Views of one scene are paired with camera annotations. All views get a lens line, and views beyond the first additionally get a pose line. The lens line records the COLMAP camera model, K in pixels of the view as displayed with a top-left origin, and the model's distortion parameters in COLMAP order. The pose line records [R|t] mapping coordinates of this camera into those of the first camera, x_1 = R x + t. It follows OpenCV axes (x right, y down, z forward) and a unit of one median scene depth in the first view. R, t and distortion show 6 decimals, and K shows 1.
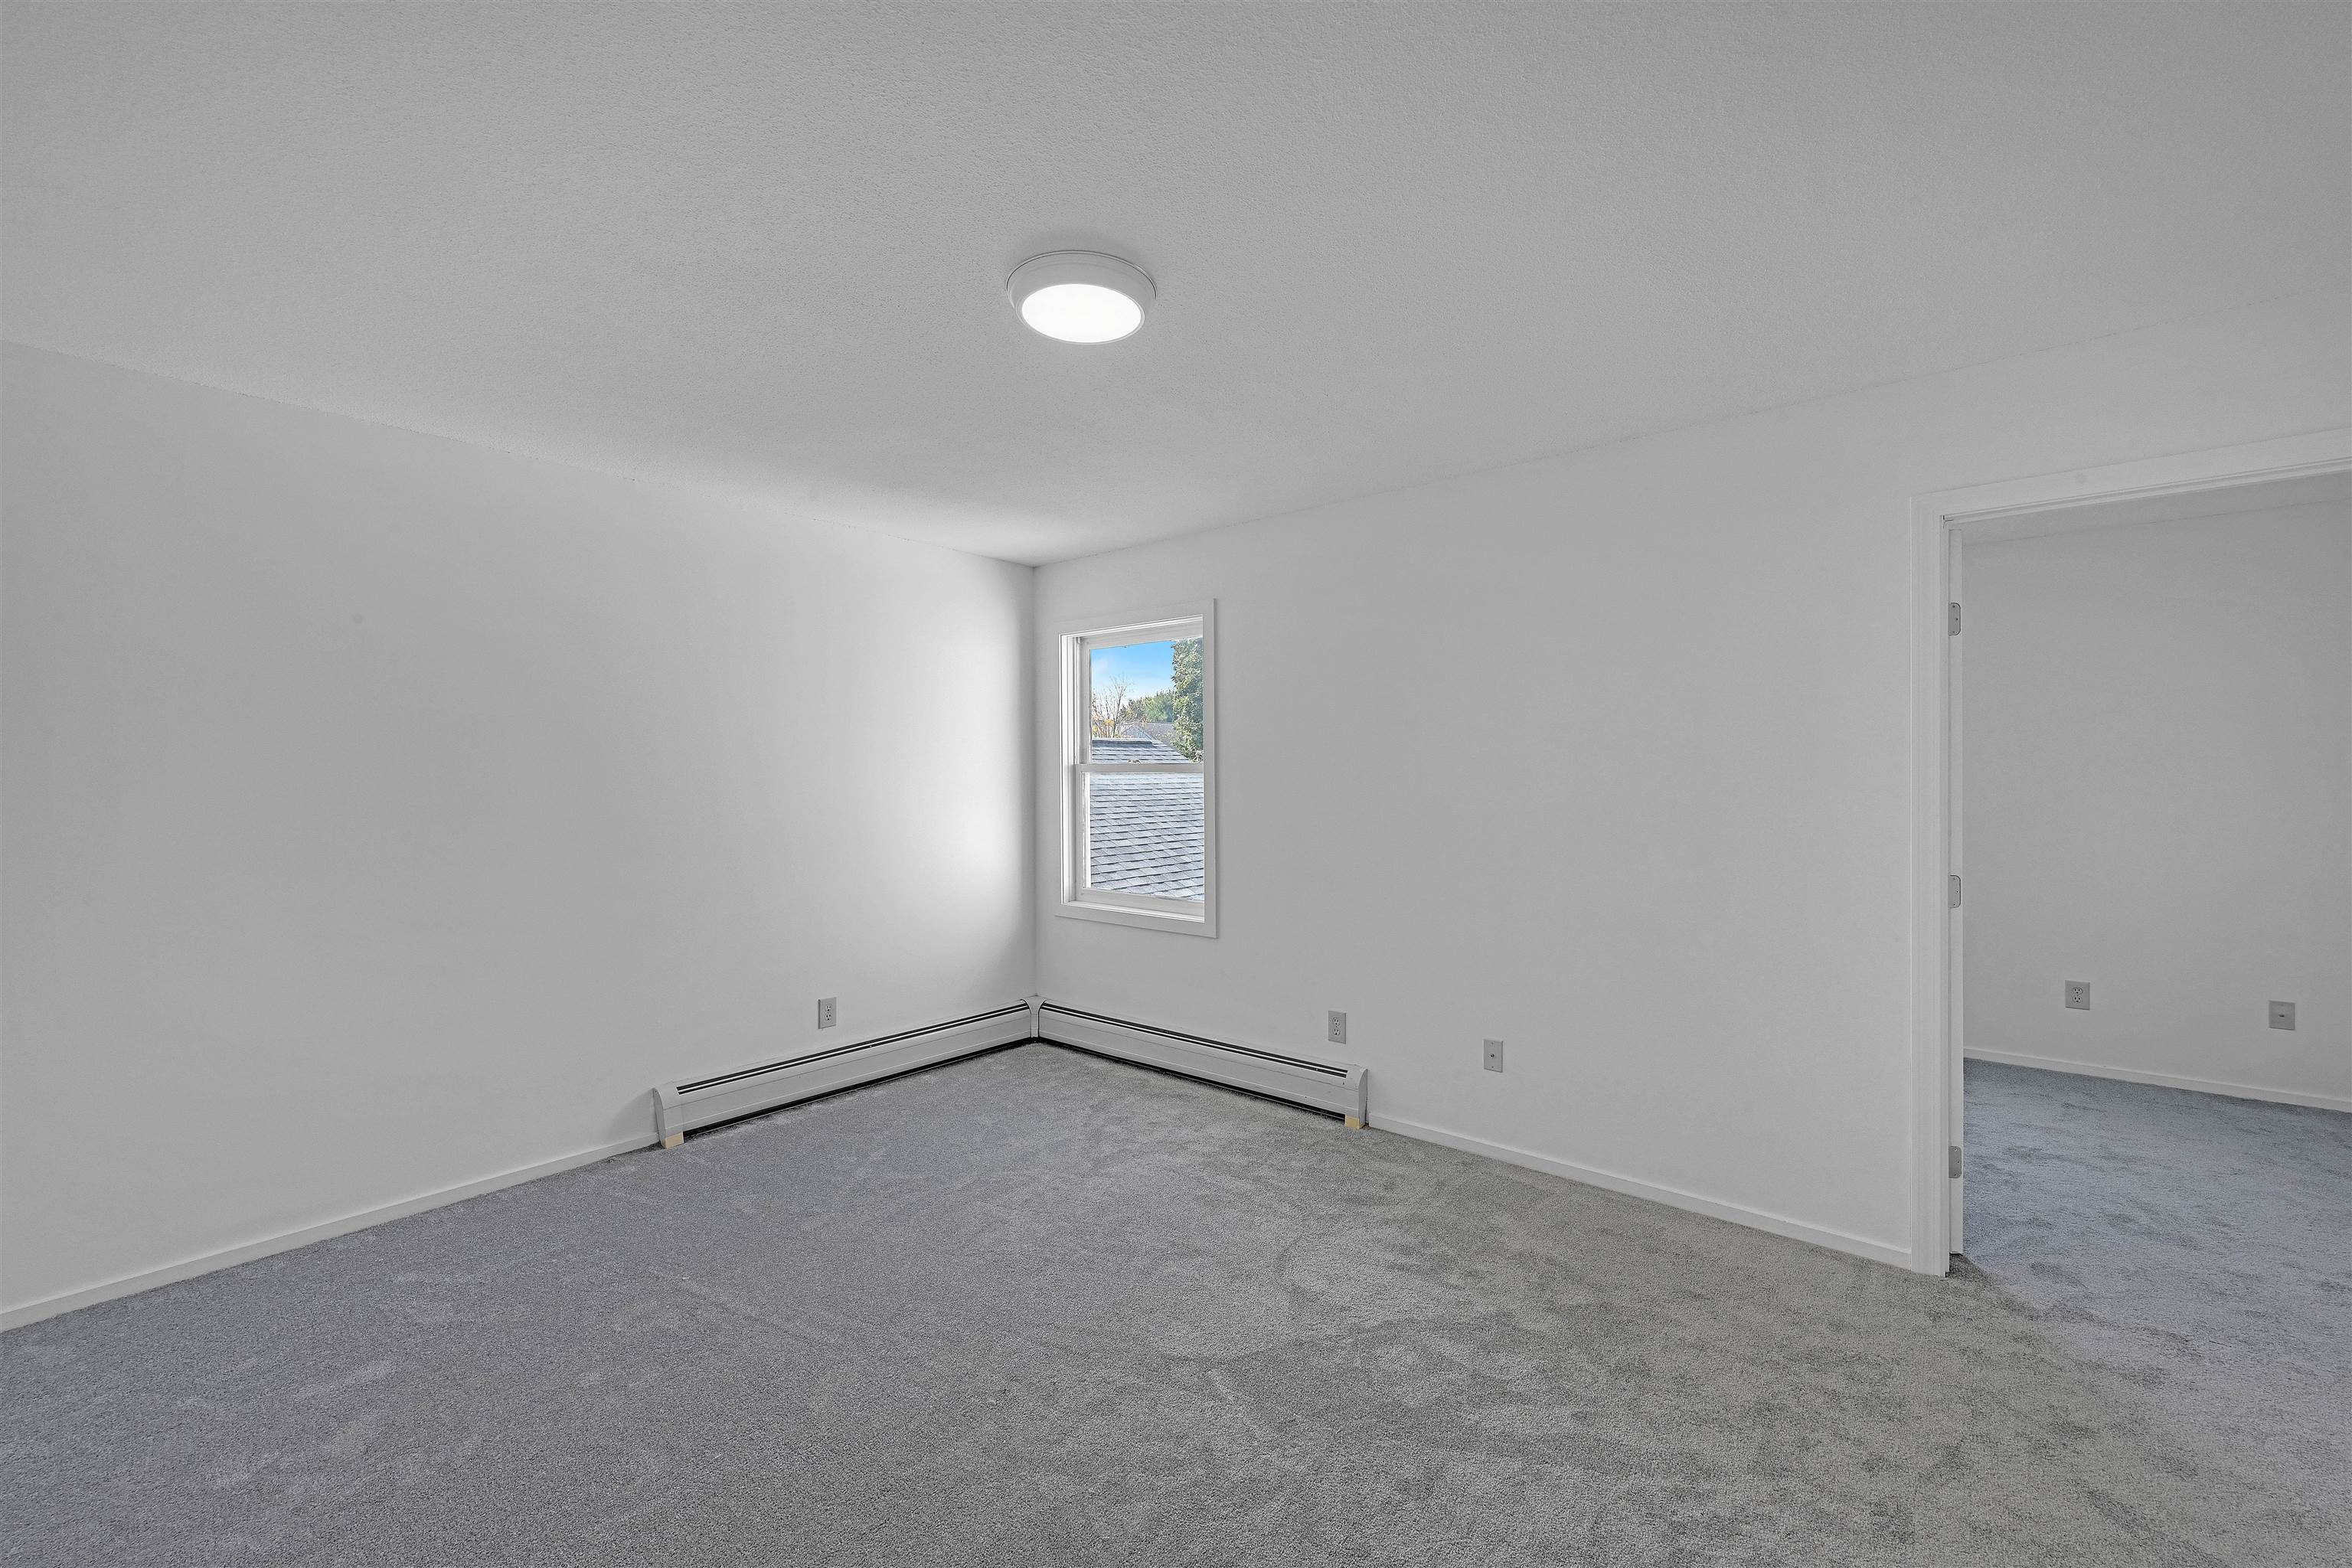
lens RADIAL K [[943.3, 0, 1181.4], [0, 943.3, 775.0], [0, 0, 1]] dist [0.001882, -0.000804]
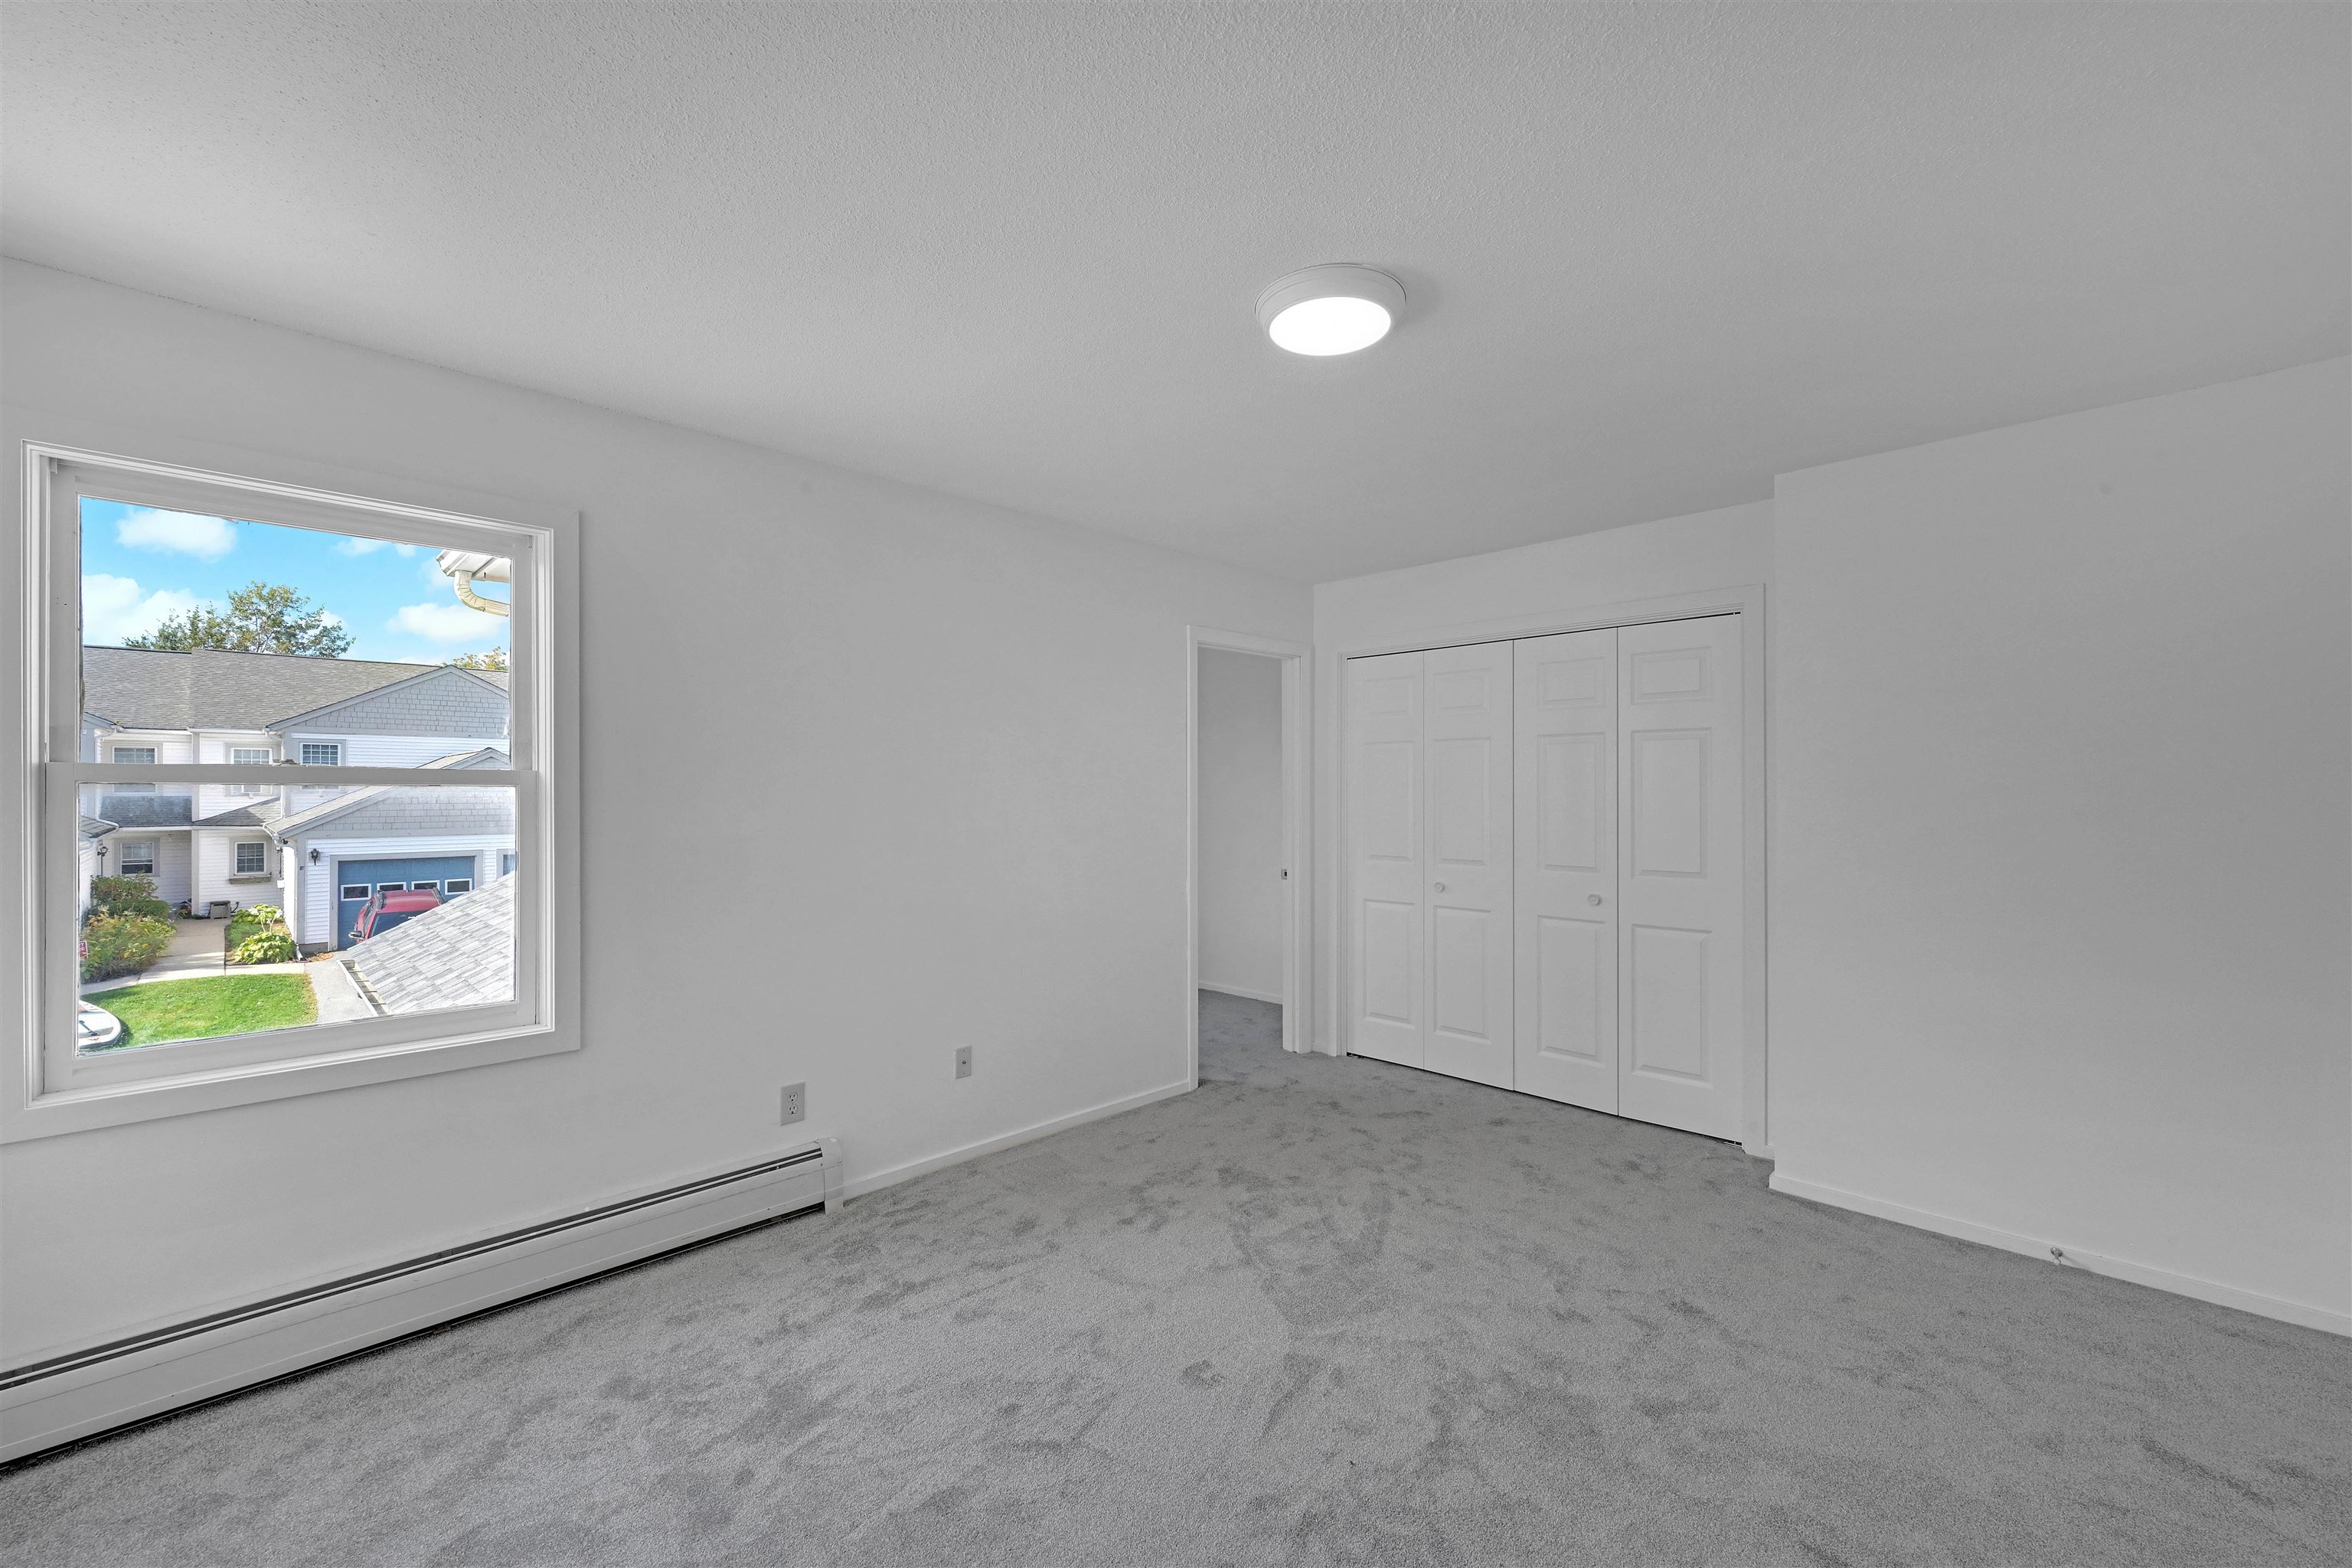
lens RADIAL K [[943.3, 0, 1173.2], [0, 943.3, 793.2], [0, 0, 1]] dist [0.001882, -0.000804]
pose [[0.093953, 0.007878, 0.995545, -0.689354], [0.004789, 0.999954, -0.008365, 0.011625], [-0.995565, 0.005554, 0.093911, 0.678760]]
